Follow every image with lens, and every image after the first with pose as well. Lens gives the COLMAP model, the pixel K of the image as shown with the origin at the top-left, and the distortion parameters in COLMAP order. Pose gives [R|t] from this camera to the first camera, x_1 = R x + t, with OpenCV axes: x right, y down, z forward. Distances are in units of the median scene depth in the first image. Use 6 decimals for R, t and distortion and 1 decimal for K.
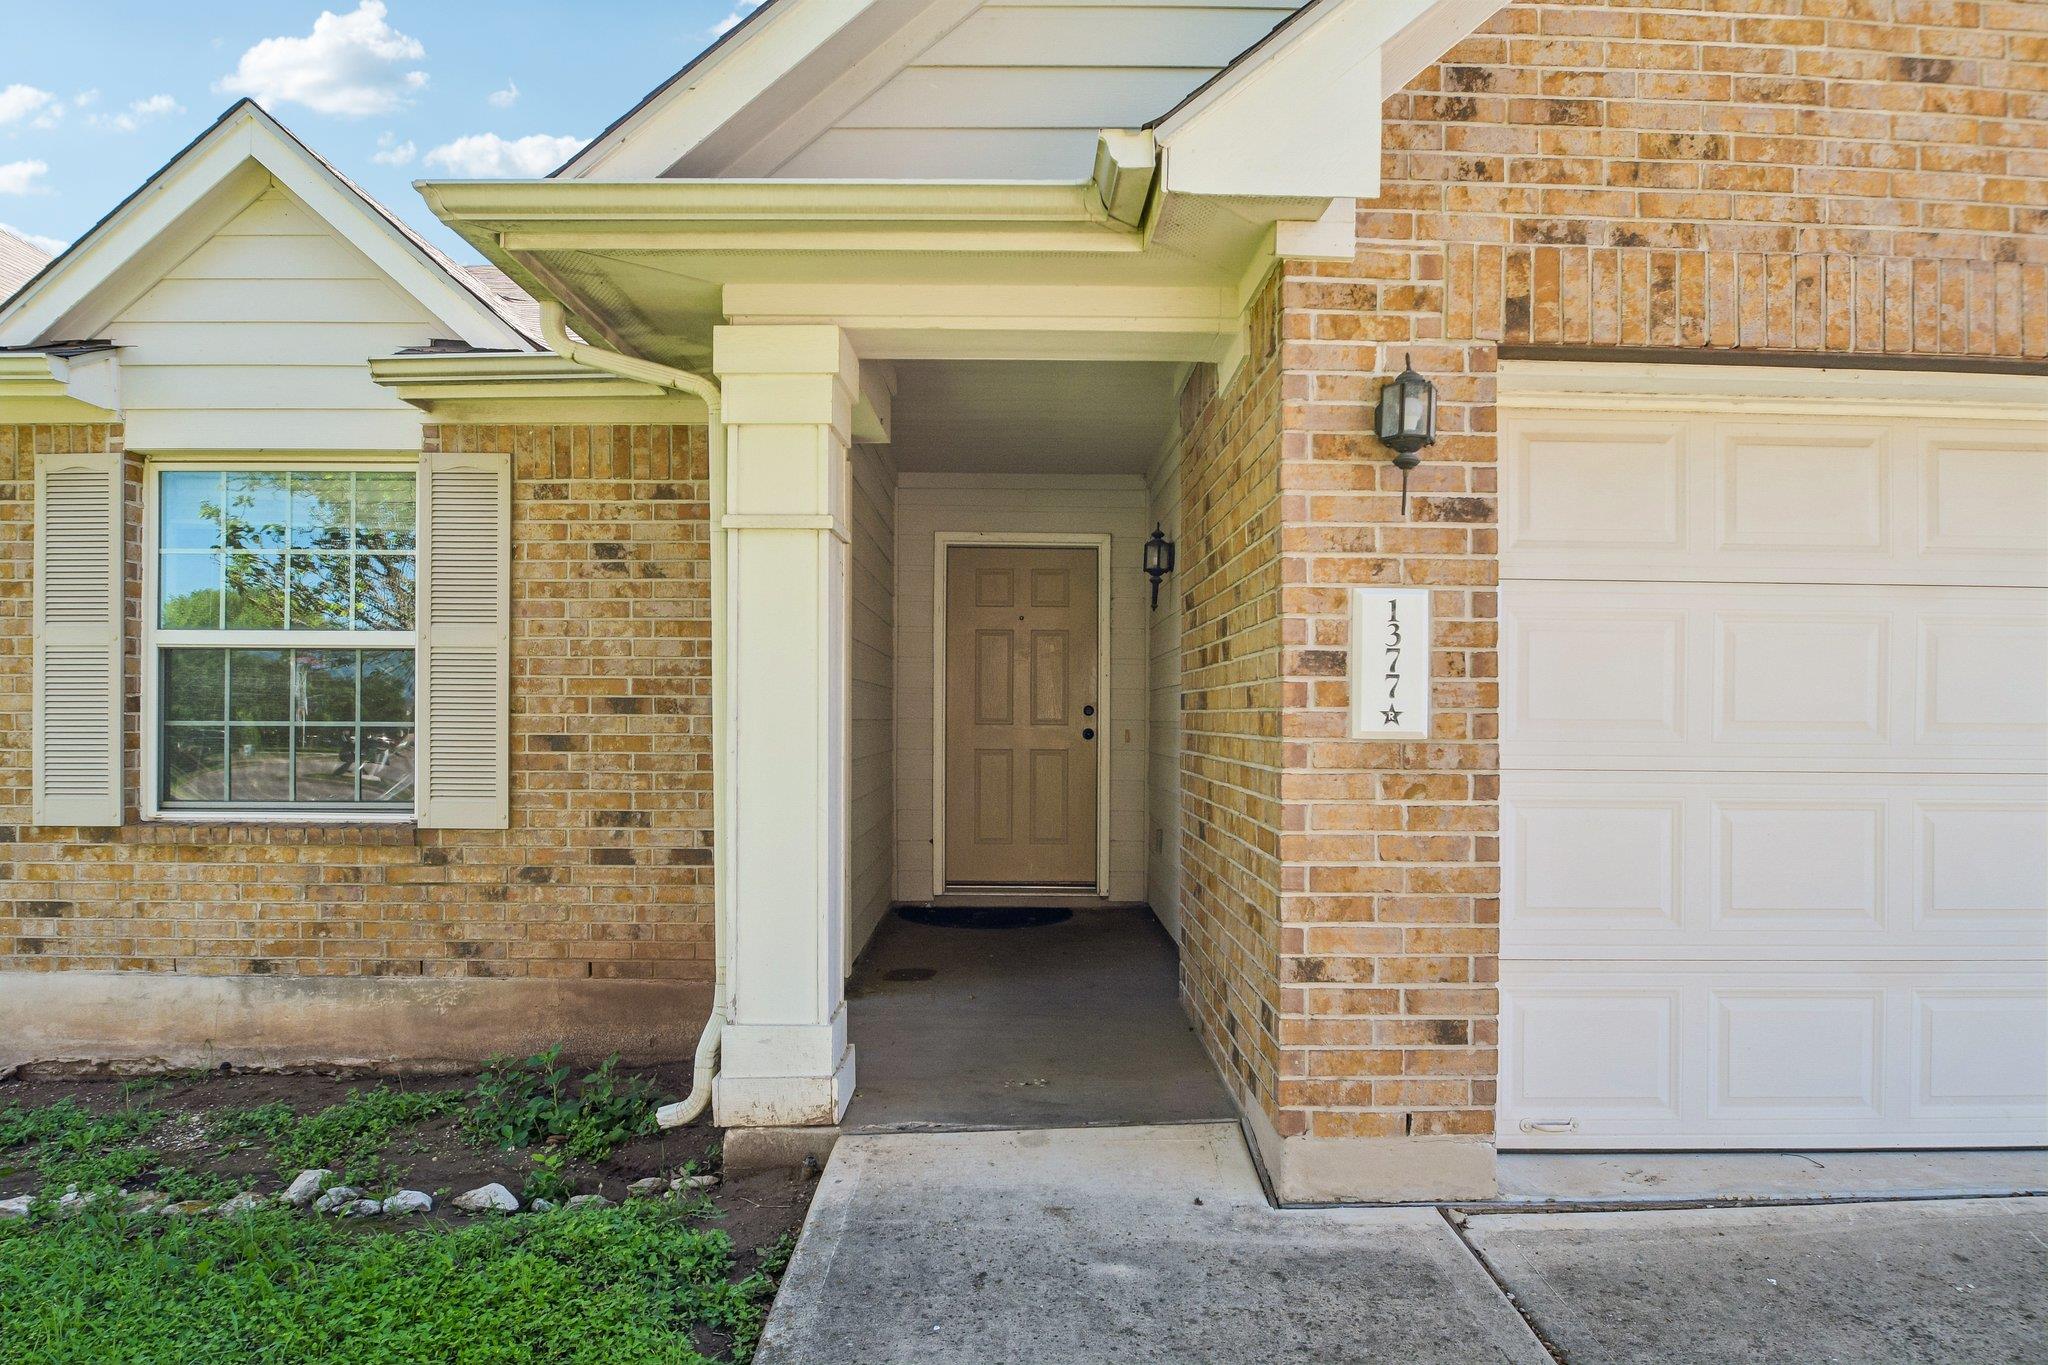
lens RADIAL K [[1221.8, 0, 1029.7], [0, 1221.8, 702.3], [0, 0, 1]] dist [-0.020452, -0.003136]
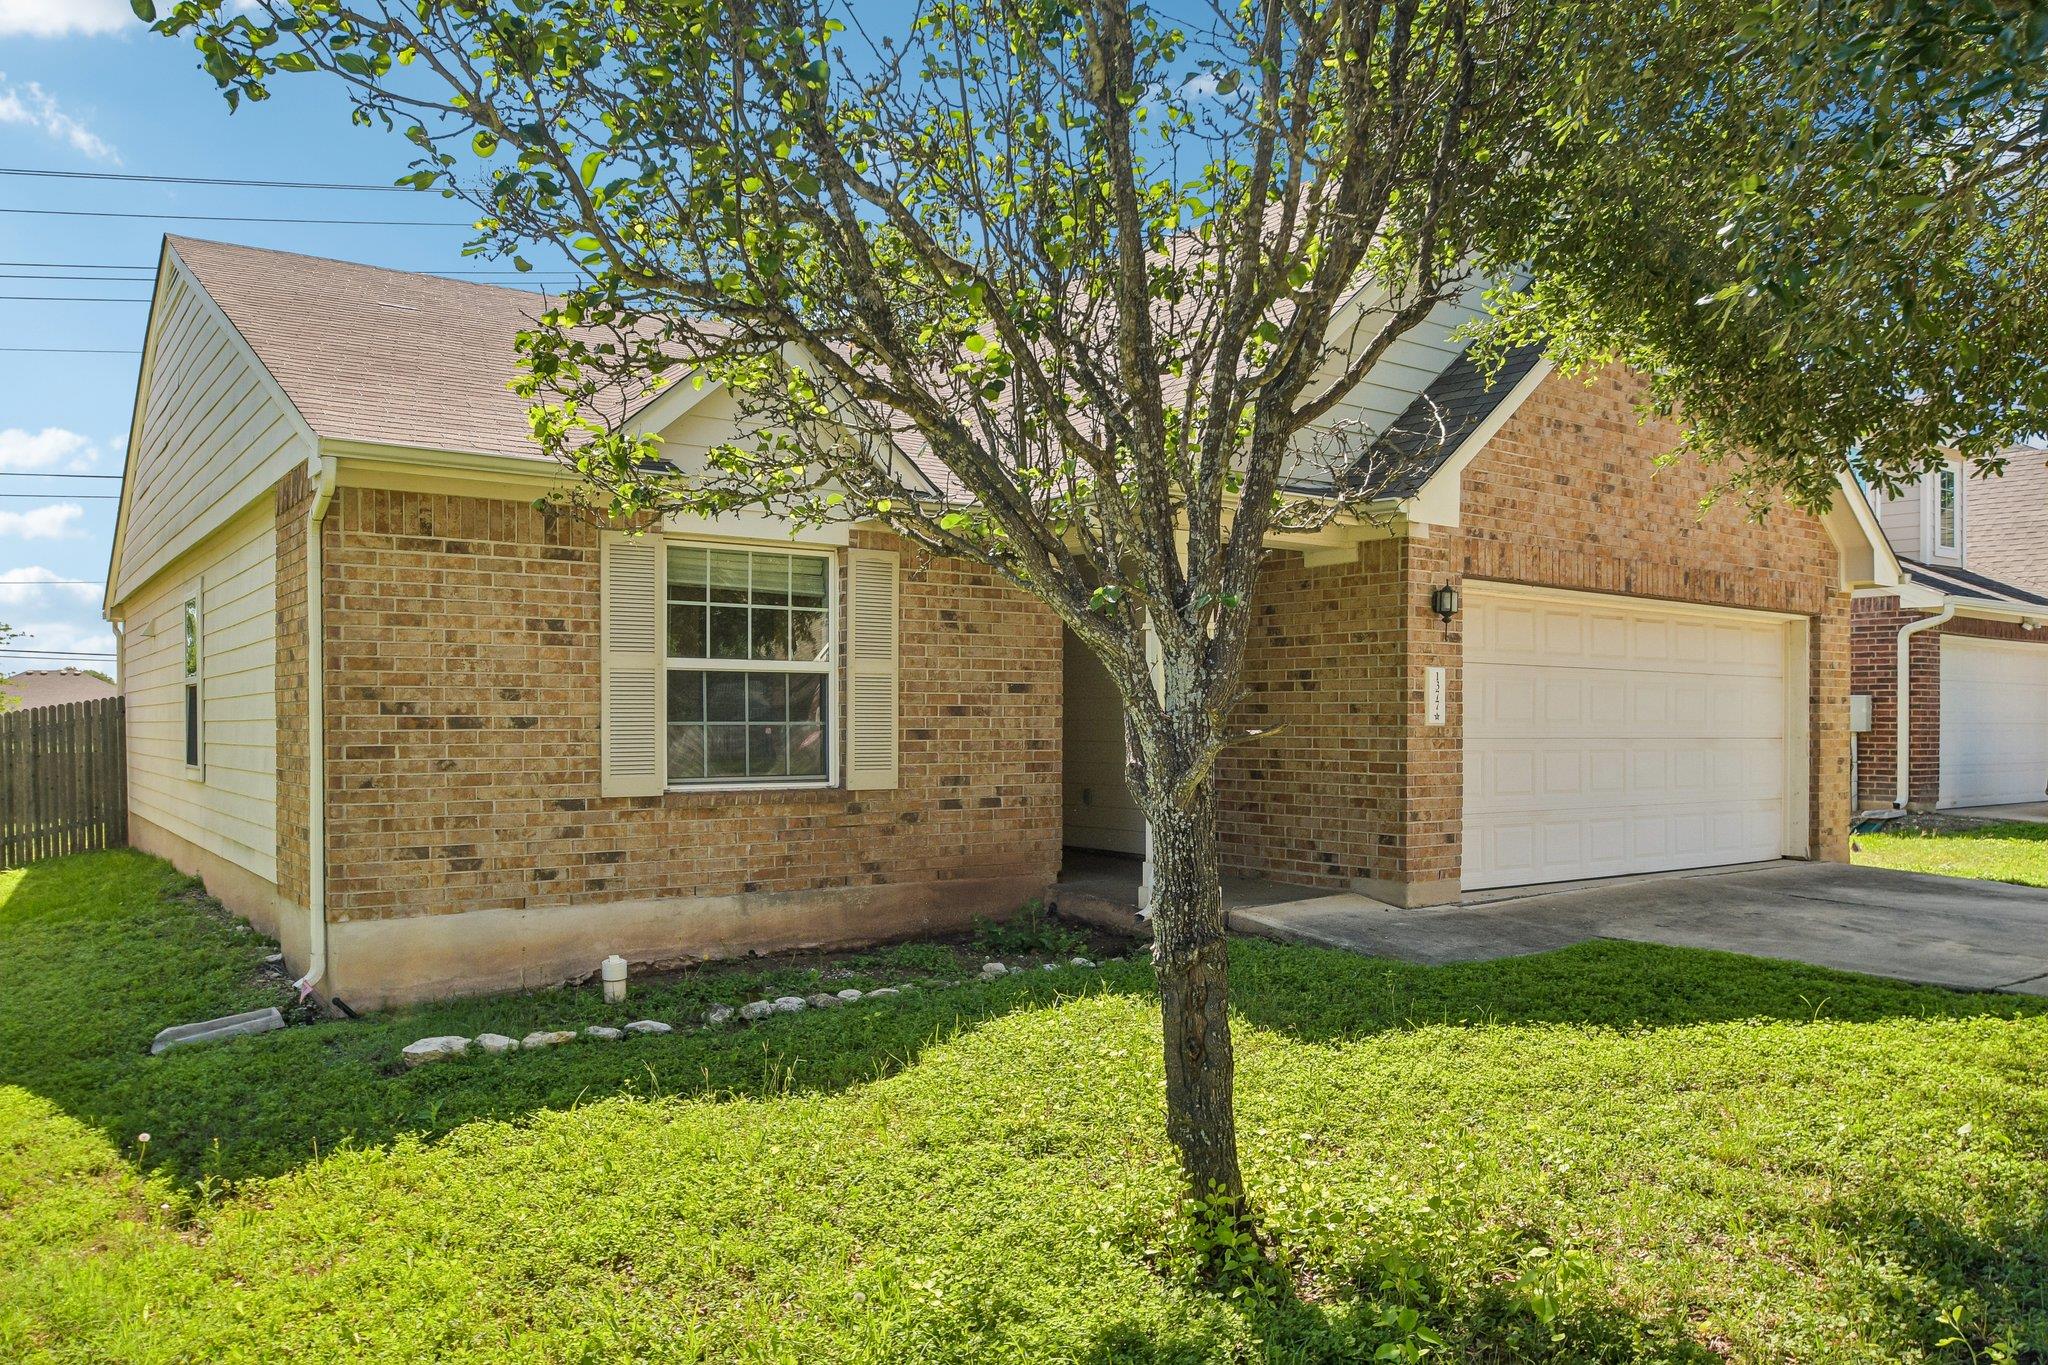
lens RADIAL K [[1500.9, 0, 1022.4], [0, 1500.9, 691.1], [0, 0, 1]] dist [-0.032001, -0.000500]
pose [[0.817241, 0.007638, 0.576245, -1.431379], [-0.005268, 0.999969, -0.005784, -0.012953], [-0.576272, 0.001691, 0.817256, -0.693116]]
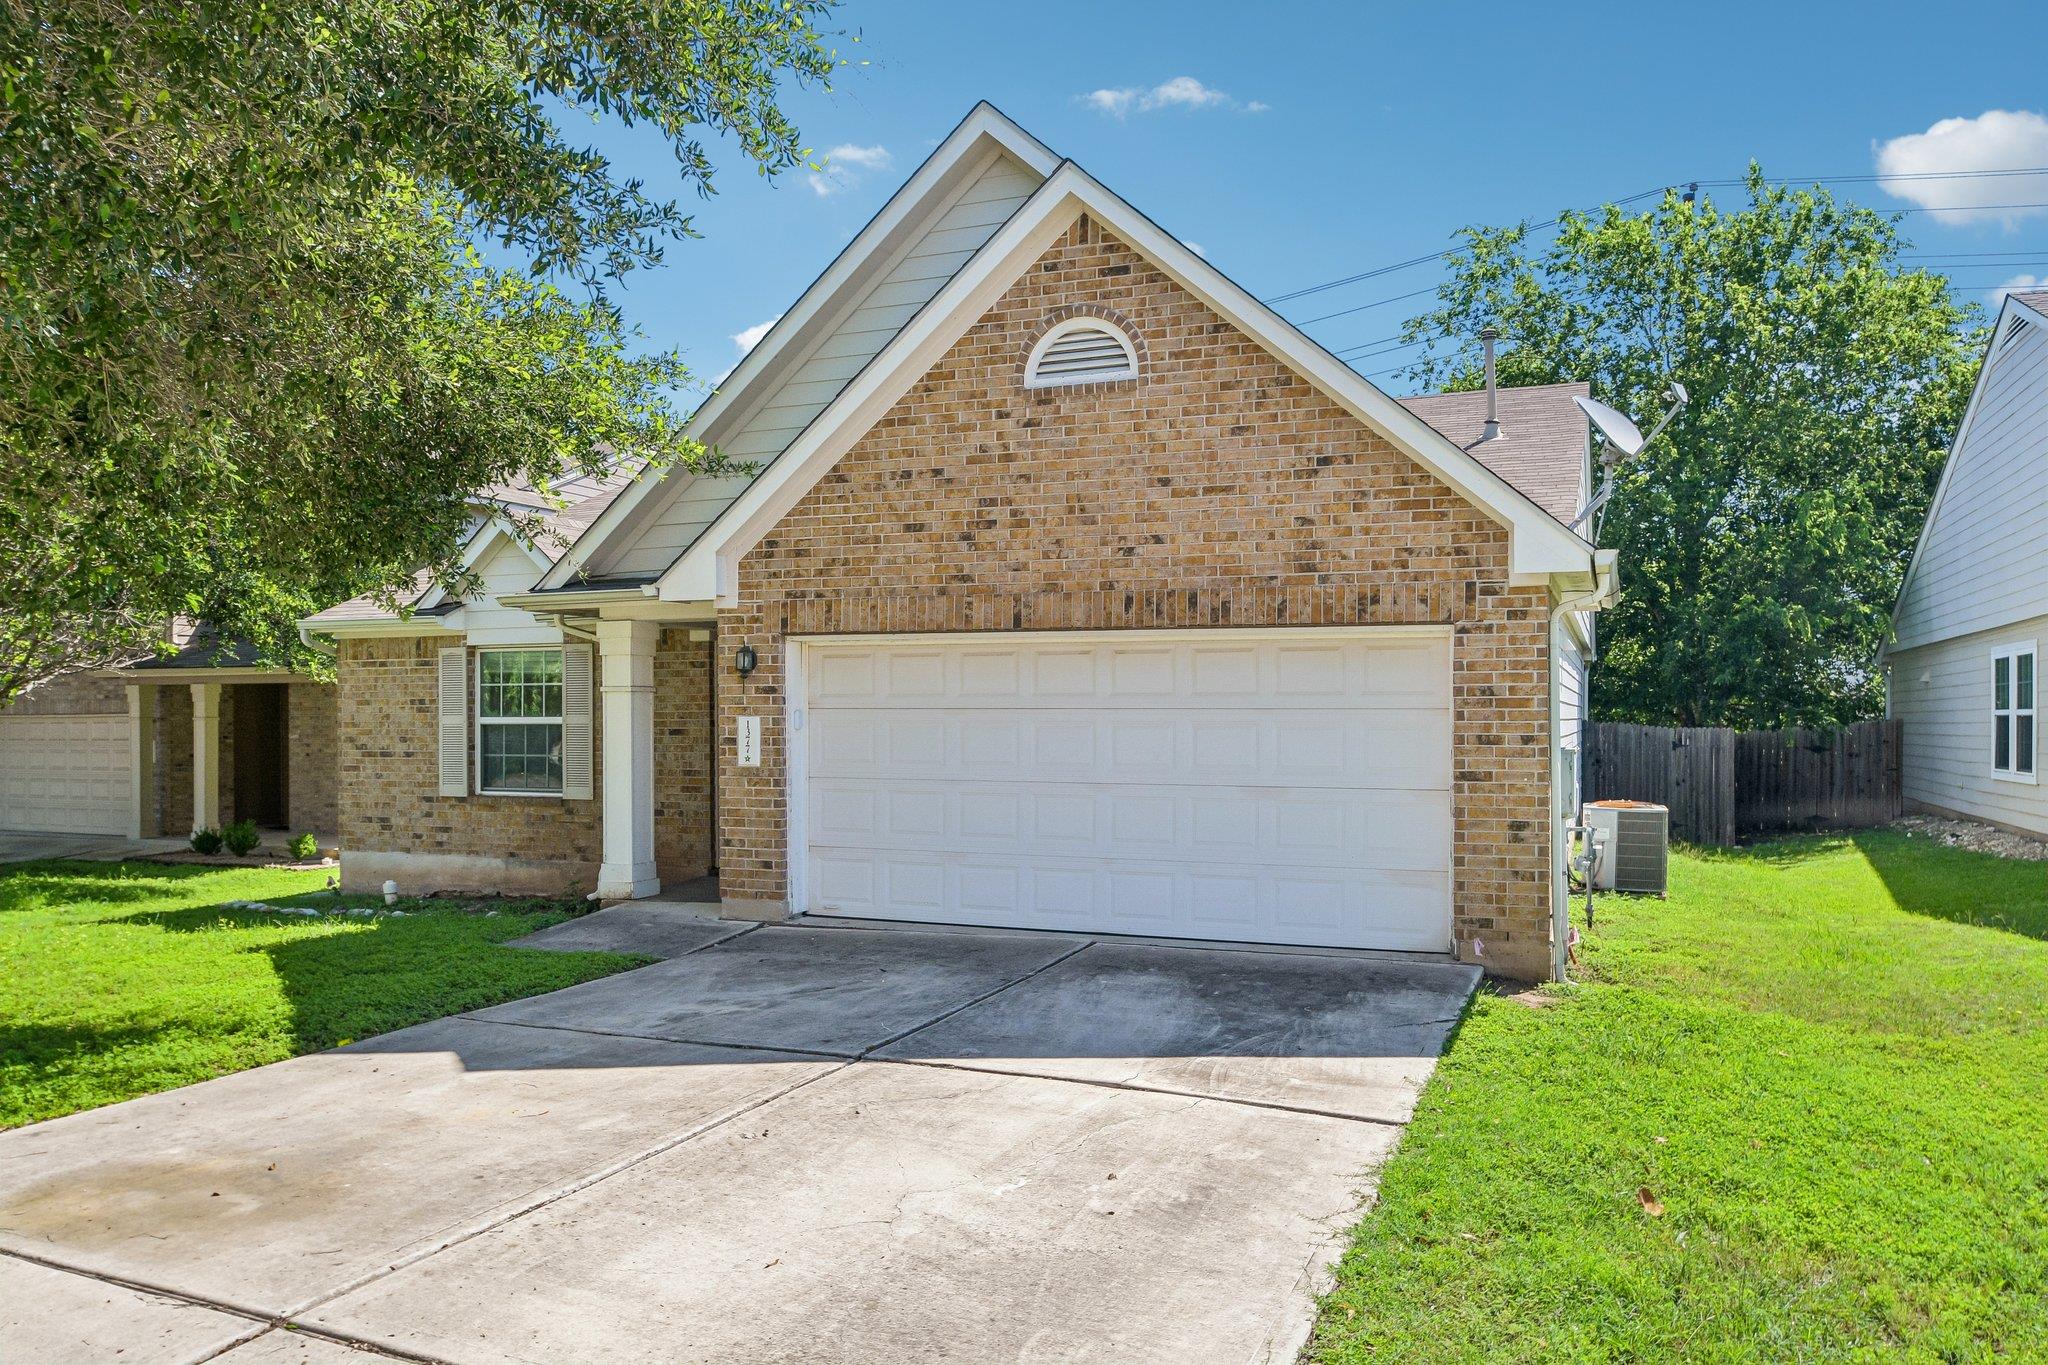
lens RADIAL K [[1419.8, 0, 1022.5], [0, 1419.8, 696.7], [0, 0, 1]] dist [-0.002812, -0.000212]
pose [[0.918561, -0.013583, -0.395047, 1.467466], [0.011604, 0.999905, -0.007397, -0.069186], [0.395110, 0.002210, 0.918631, -1.245564]]
